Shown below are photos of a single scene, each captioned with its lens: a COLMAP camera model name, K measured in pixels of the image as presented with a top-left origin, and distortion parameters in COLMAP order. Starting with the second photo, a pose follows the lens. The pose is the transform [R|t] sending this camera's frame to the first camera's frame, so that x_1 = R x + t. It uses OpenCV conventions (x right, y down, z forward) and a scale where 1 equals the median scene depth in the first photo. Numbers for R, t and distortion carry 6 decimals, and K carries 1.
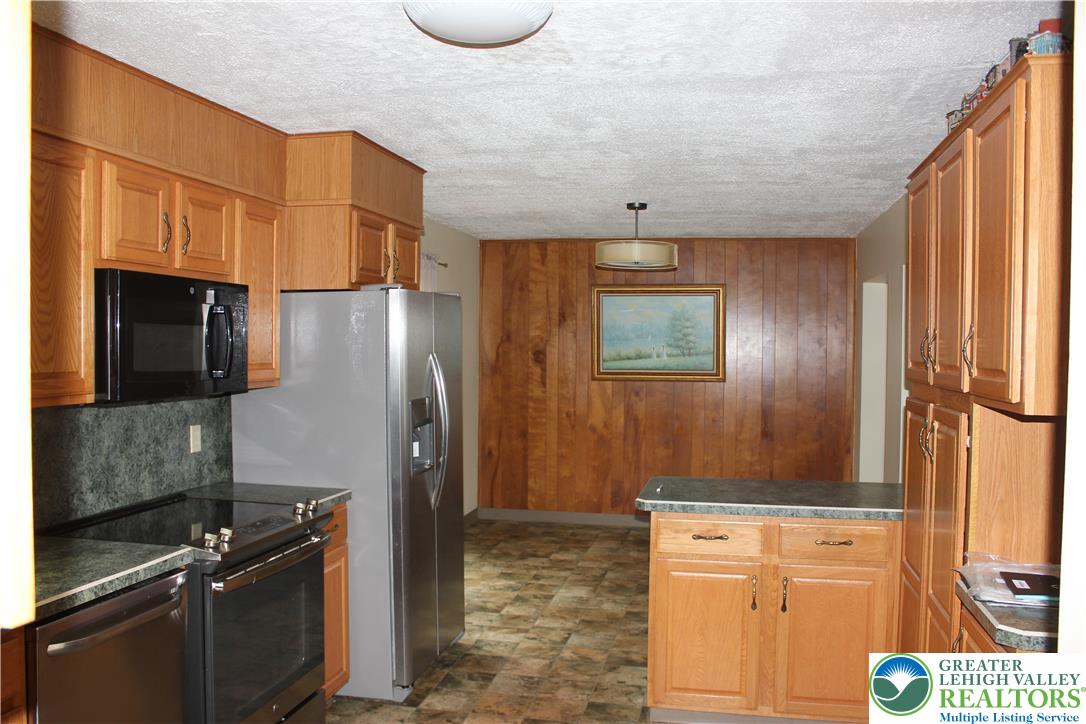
lens RADIAL K [[898.3, 0, 537.2], [0, 898.3, 368.4], [0, 0, 1]] dist [-0.167744, 0.157266]
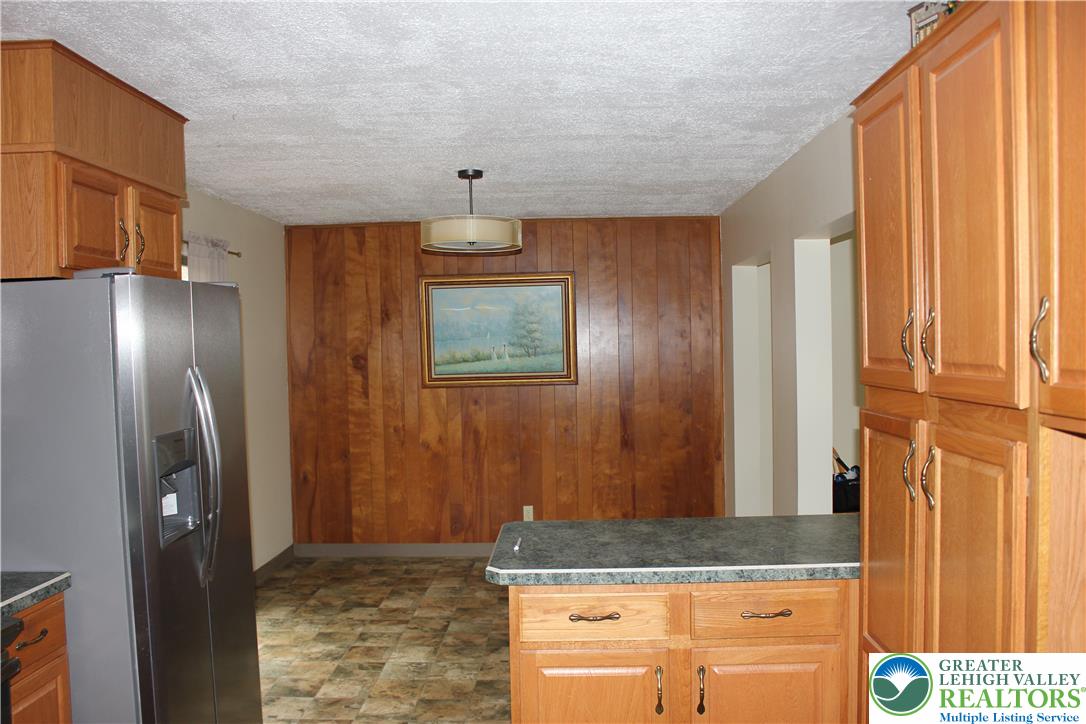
lens RADIAL K [[898.3, 0, 537.2], [0, 898.3, 368.4], [0, 0, 1]] dist [-0.167744, 0.157266]
pose [[0.982552, -0.034229, 0.182811, 0.013788], [0.034134, 0.999411, 0.003669, -0.005027], [-0.182829, 0.002635, 0.983141, 0.152800]]
